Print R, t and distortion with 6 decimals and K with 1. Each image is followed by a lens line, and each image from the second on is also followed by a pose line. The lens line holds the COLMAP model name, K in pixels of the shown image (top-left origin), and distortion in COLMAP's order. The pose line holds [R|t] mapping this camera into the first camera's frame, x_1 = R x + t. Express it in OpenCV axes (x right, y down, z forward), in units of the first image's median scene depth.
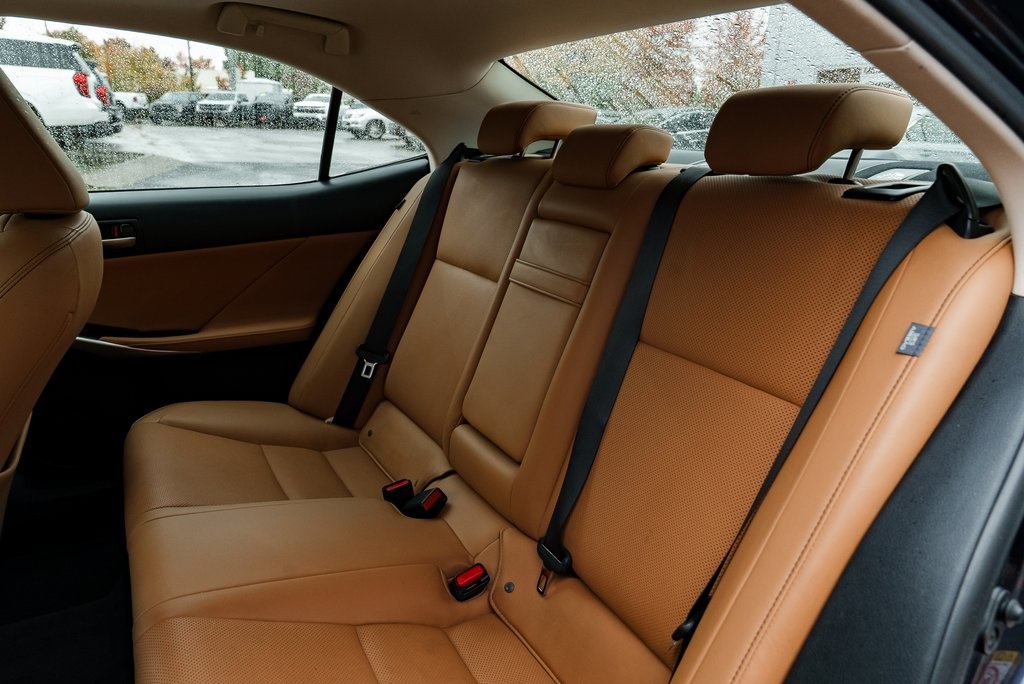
lens RADIAL K [[699.7, 0, 505.4], [0, 699.7, 336.9], [0, 0, 1]] dist [-0.023467, 0.015082]
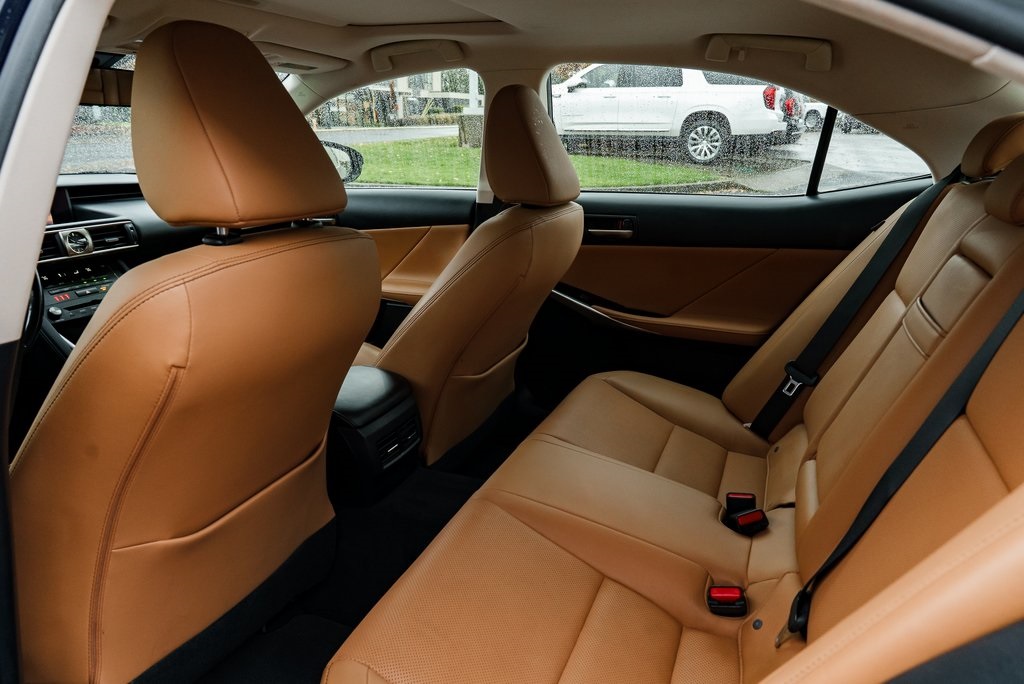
lens RADIAL K [[699.7, 0, 511.0], [0, 699.7, 336.5], [0, 0, 1]] dist [-0.023467, 0.015082]
pose [[0.627611, 0.210128, -0.749634, 0.278010], [-0.218486, 0.971731, 0.089462, -0.024261], [0.747241, 0.107637, 0.655779, 0.049828]]
